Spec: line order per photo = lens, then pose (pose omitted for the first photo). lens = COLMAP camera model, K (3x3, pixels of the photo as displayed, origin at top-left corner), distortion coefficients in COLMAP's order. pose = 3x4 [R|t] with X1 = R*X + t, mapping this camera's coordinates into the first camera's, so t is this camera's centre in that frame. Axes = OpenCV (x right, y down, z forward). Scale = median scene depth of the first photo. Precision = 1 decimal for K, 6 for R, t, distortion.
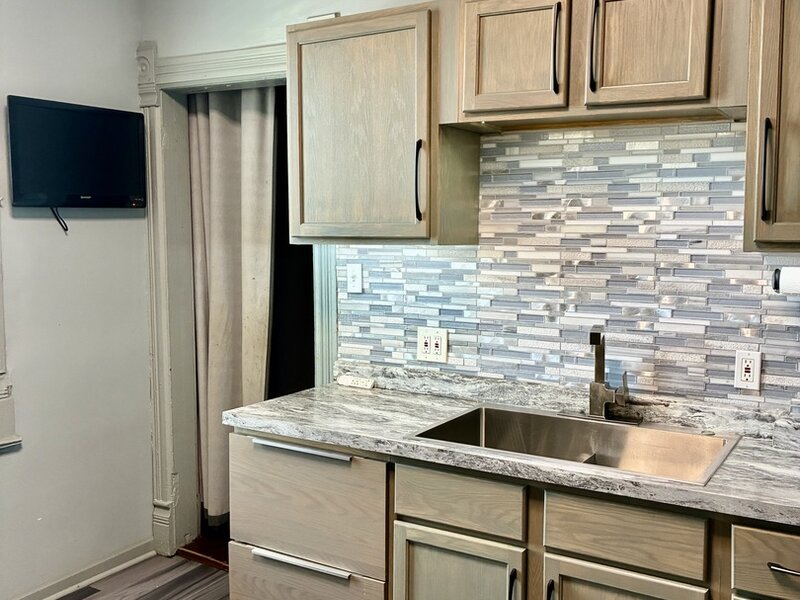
lens RADIAL K [[829.3, 0, 400.0], [0, 829.3, 300.0], [0, 0, 1]] dist [0.062570, -0.021695]
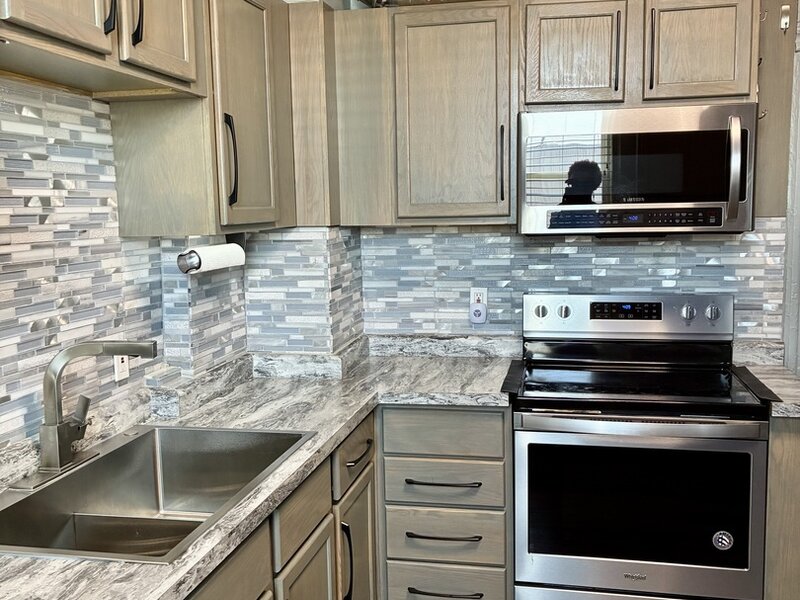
lens RADIAL K [[829.3, 0, 400.0], [0, 829.3, 300.0], [0, 0, 1]] dist [0.062570, -0.021695]
pose [[-0.325773, -0.110559, 0.938961, -0.581148], [0.103886, 0.982940, 0.151781, -0.096566], [-0.939723, 0.146991, -0.308730, 0.956186]]
